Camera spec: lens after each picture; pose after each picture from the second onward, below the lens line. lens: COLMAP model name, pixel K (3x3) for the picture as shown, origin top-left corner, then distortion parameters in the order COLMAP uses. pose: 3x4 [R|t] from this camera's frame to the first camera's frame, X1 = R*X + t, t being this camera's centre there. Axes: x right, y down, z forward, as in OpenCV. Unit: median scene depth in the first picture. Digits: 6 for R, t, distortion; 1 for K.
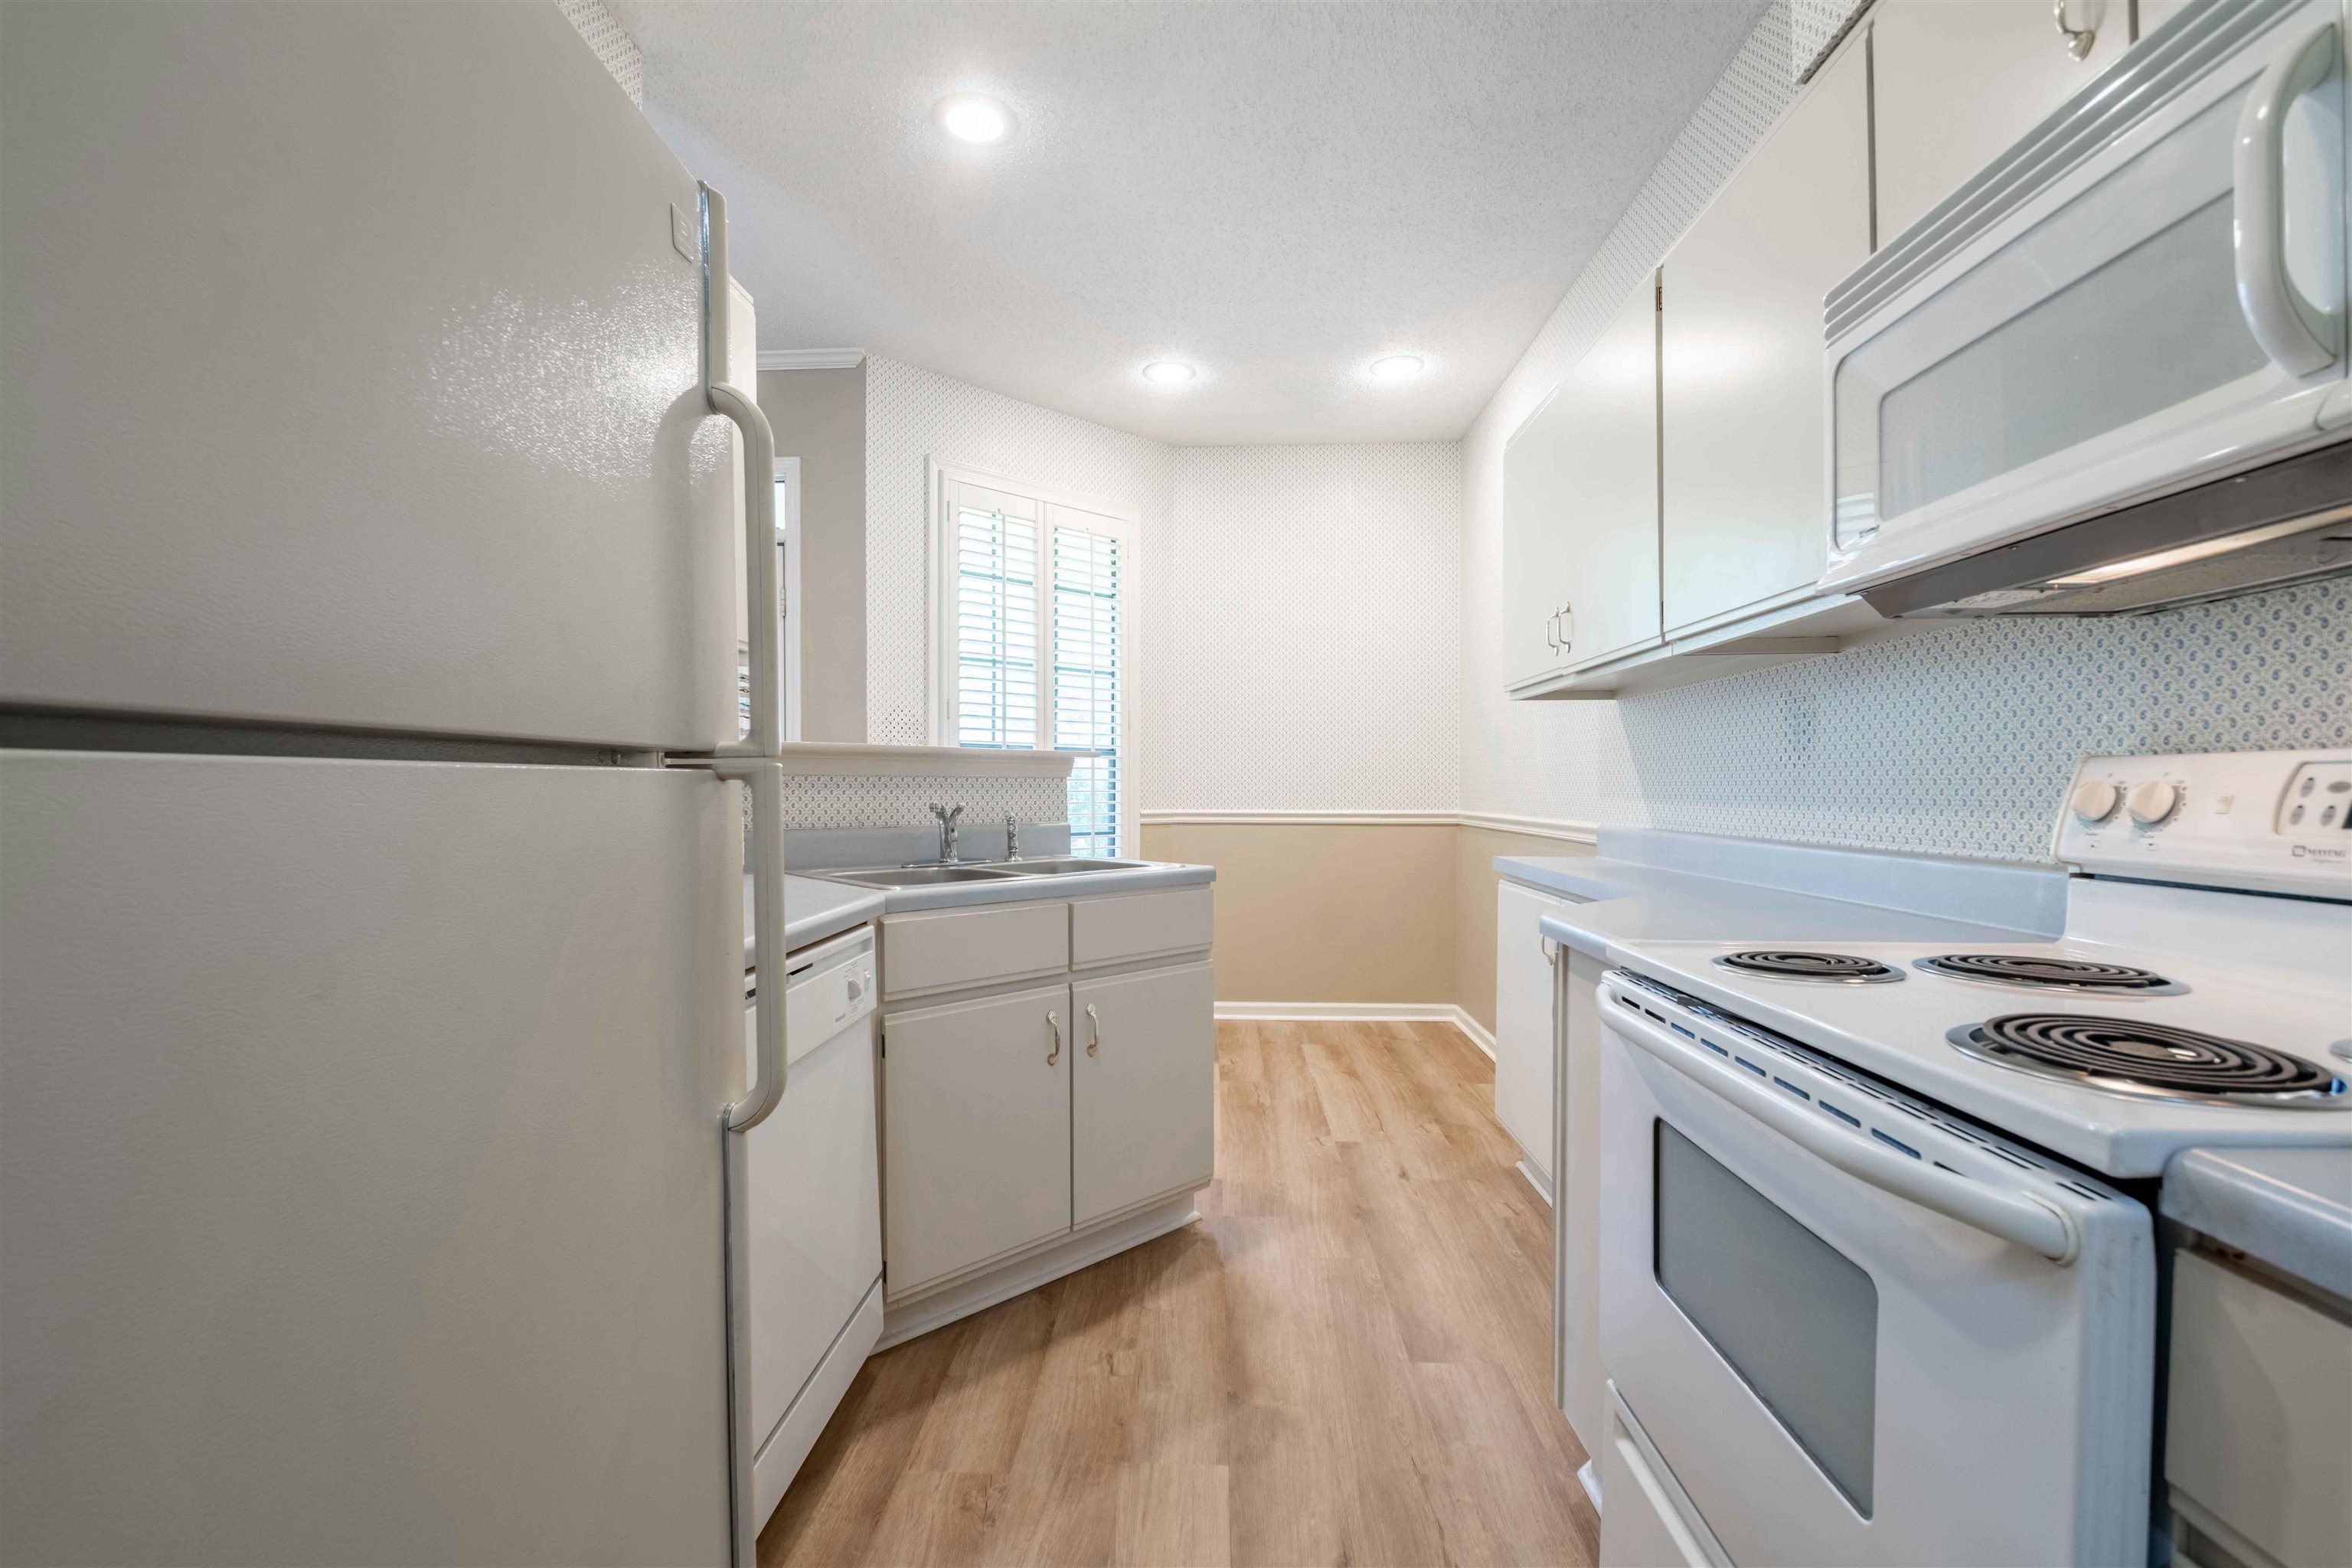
lens RADIAL K [[1025.2, 0, 1137.9], [0, 1025.2, 811.7], [0, 0, 1]] dist [-0.000287, -0.007913]
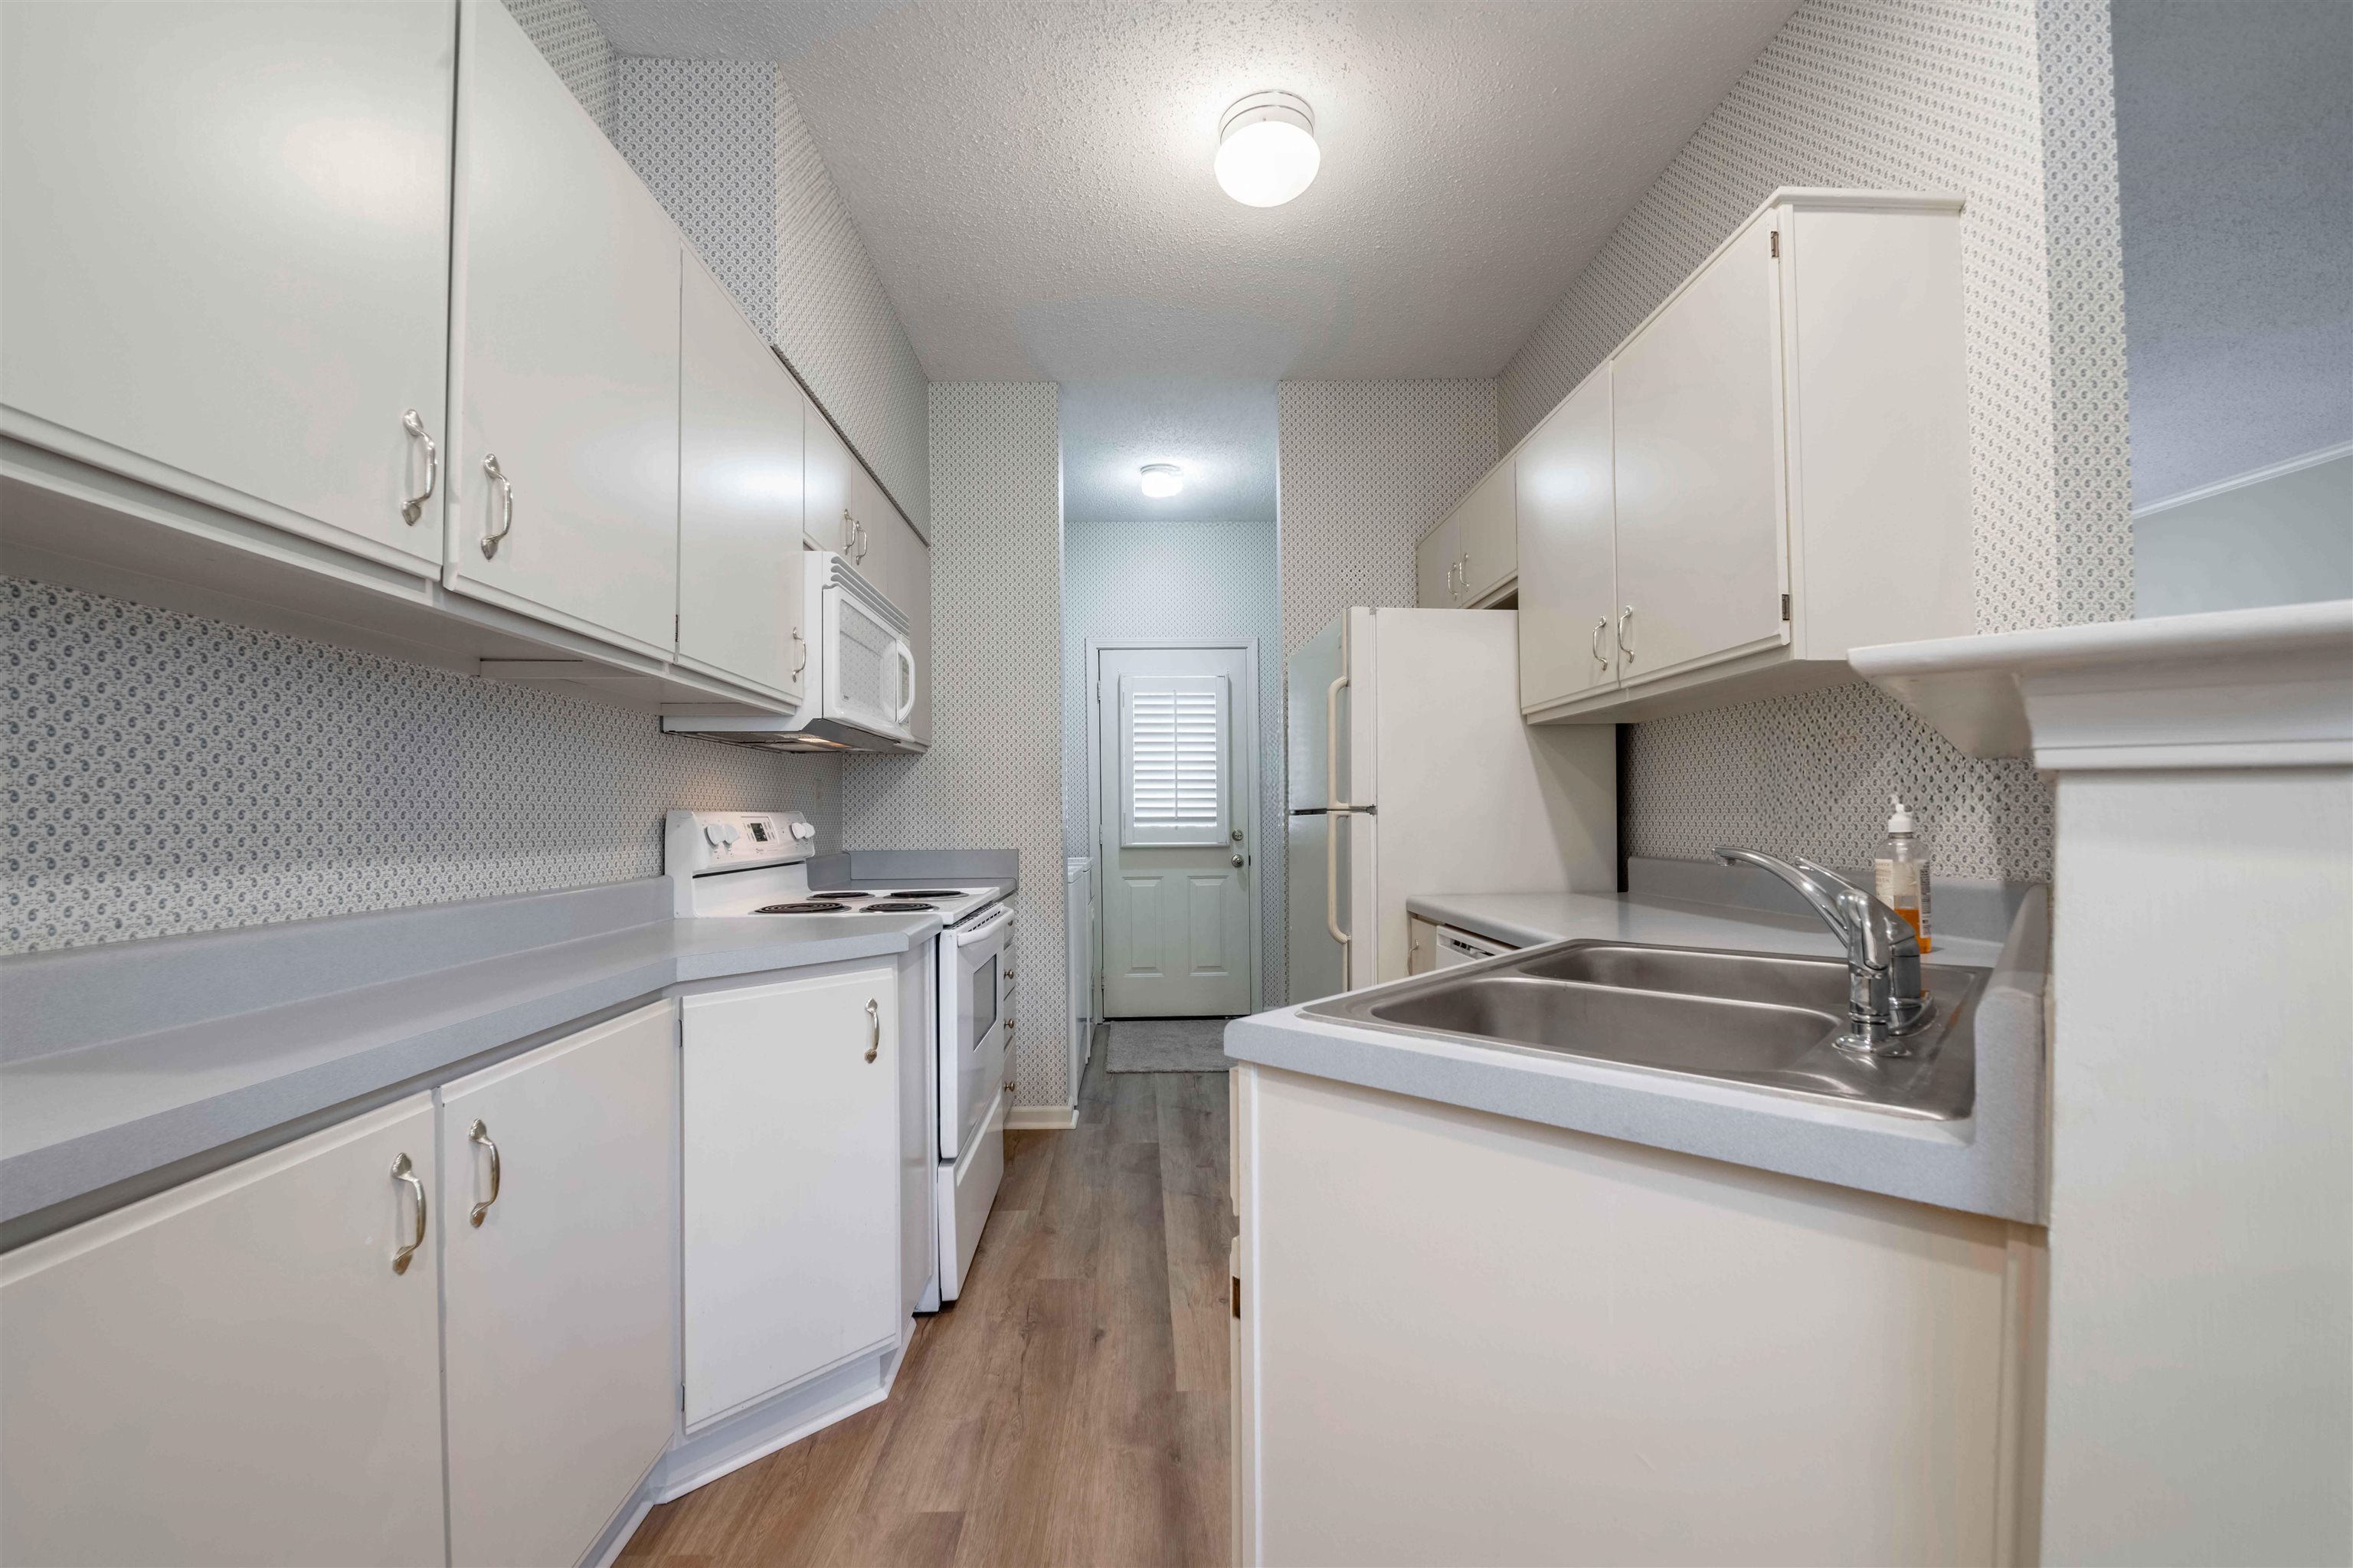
lens RADIAL K [[1025.7, 0, 1173.9], [0, 1025.7, 795.4], [0, 0, 1]] dist [-0.000287, -0.007913]
pose [[-0.993636, 0.015321, -0.111590, 0.272705], [0.014382, 0.999854, 0.009214, -0.079176], [0.111714, 0.007550, -0.993712, 2.774080]]
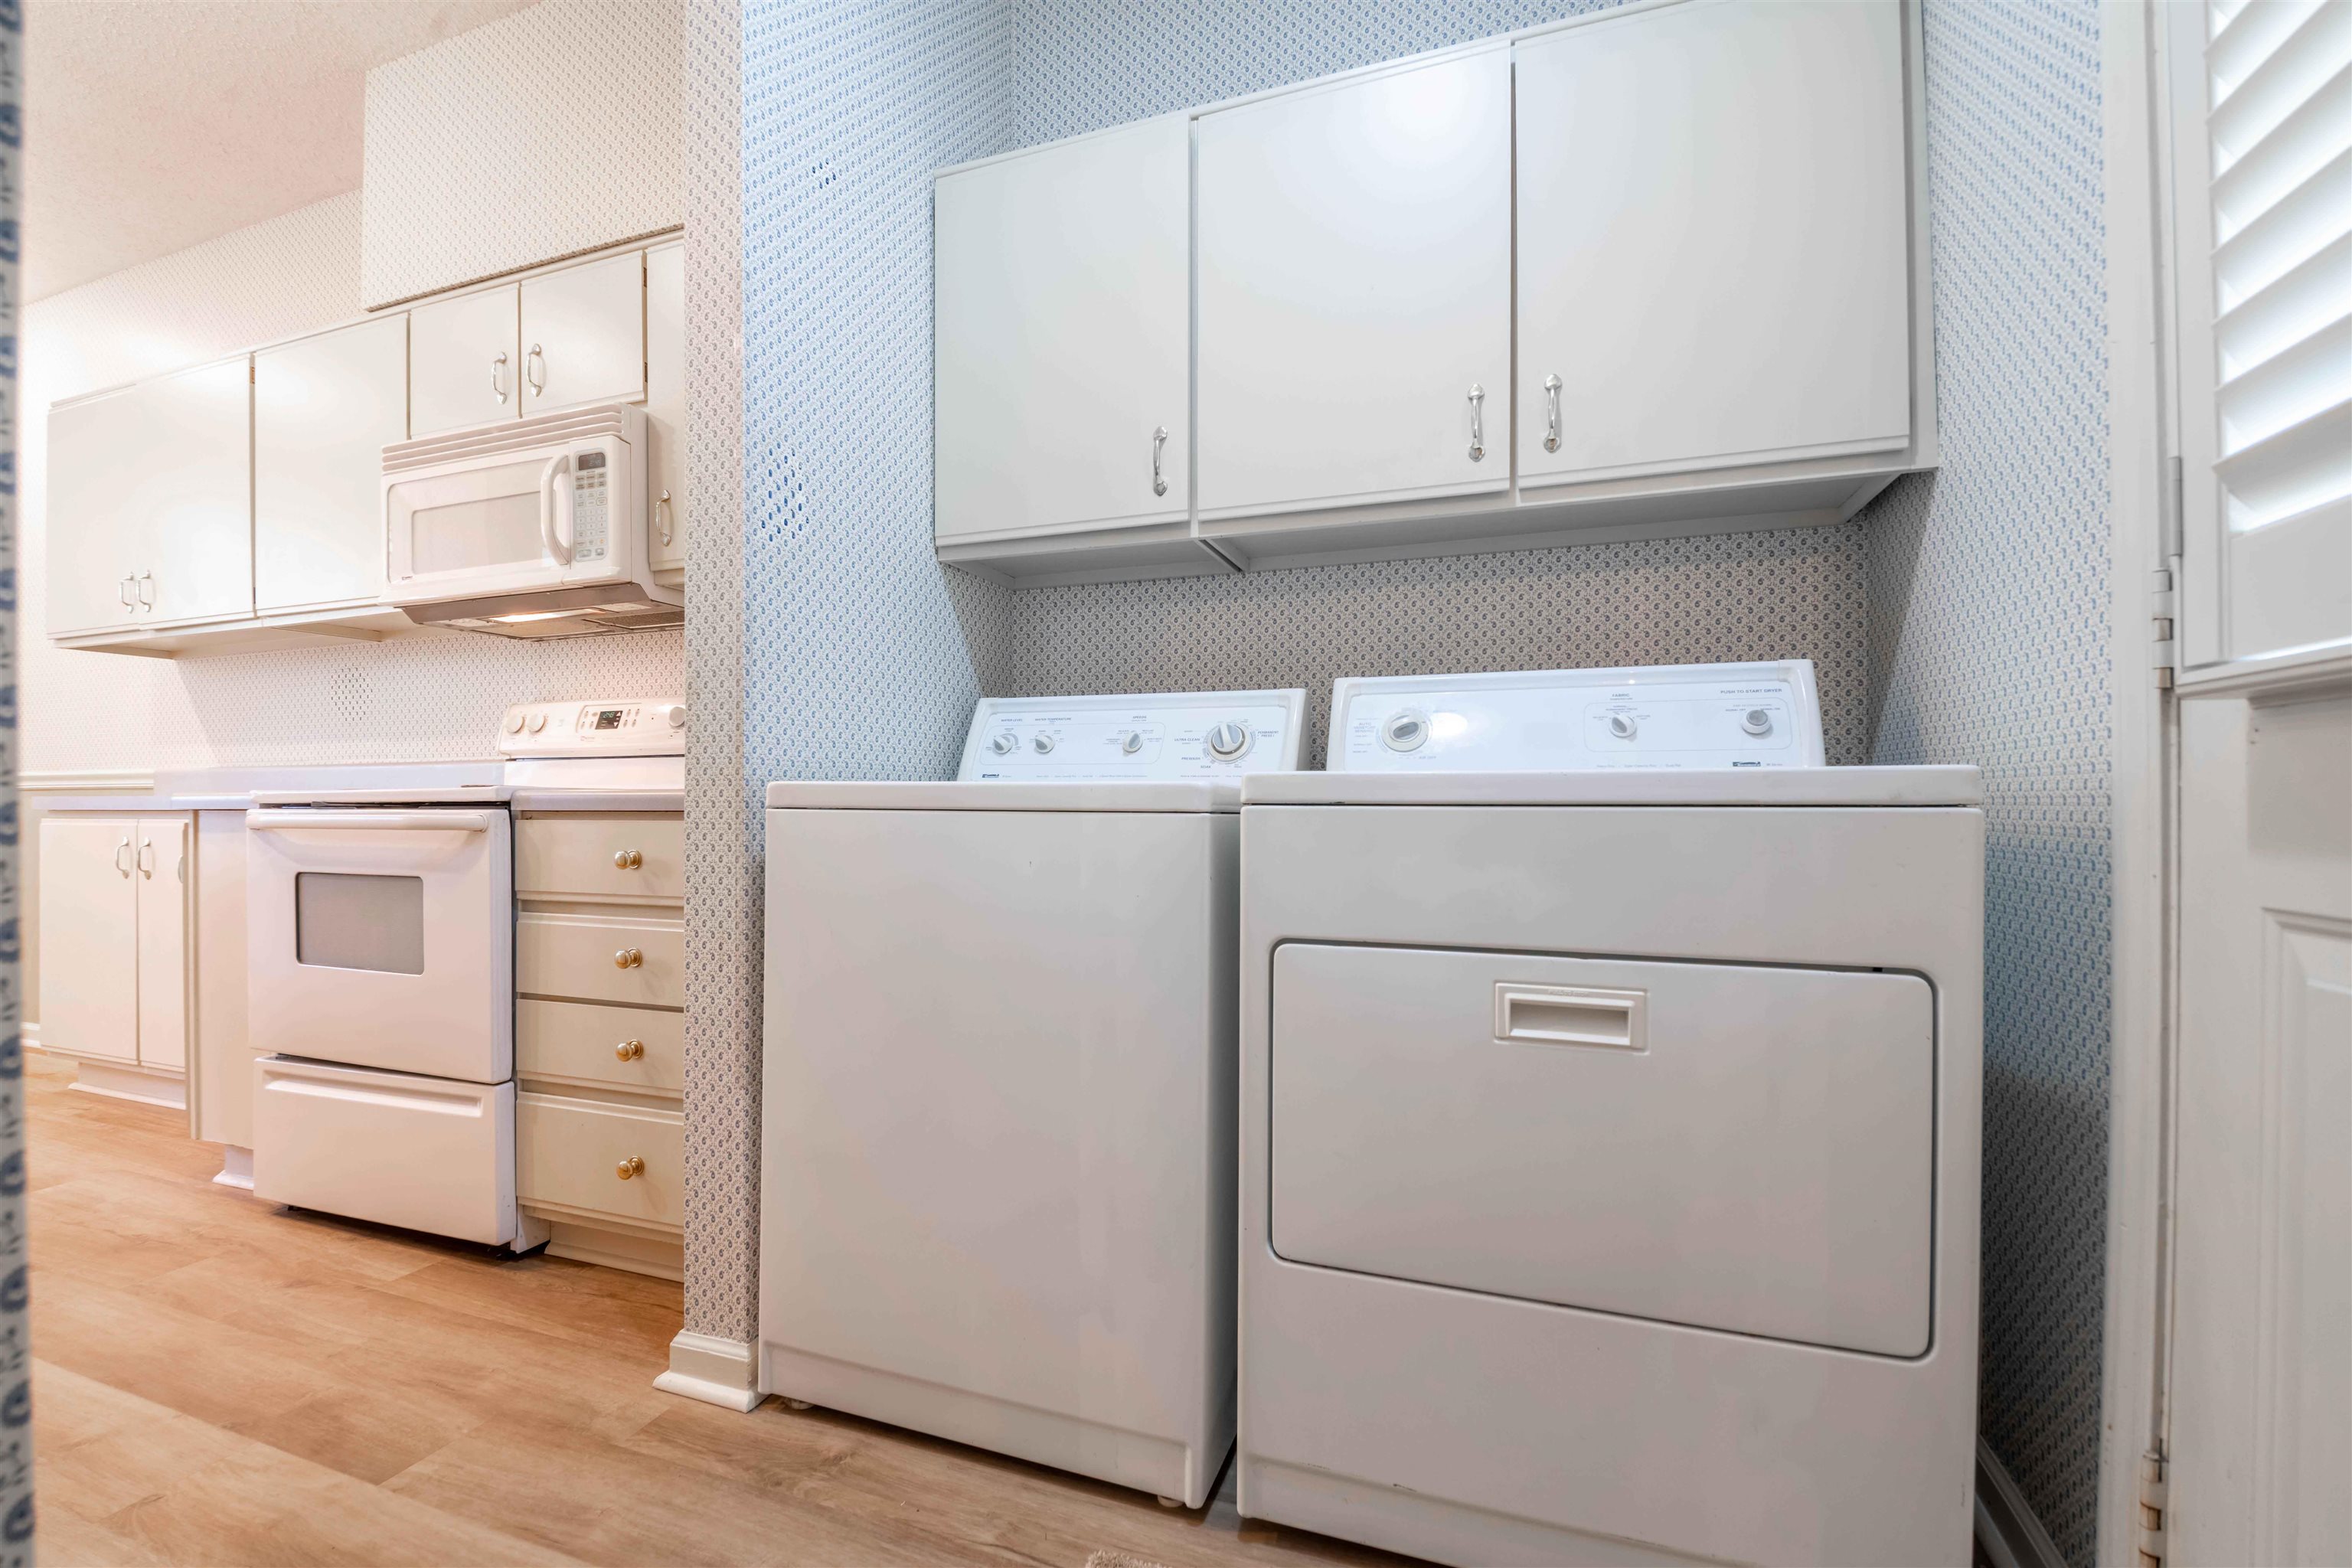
lens RADIAL K [[1025.2, 0, 1181.5], [0, 1025.2, 794.9], [0, 0, 1]] dist [-0.000287, -0.007913]
pose [[0.278905, 0.005739, 0.960302, -0.710395], [0.025677, 0.999580, -0.013431, 0.196120], [-0.959975, 0.028404, 0.278640, -0.908575]]
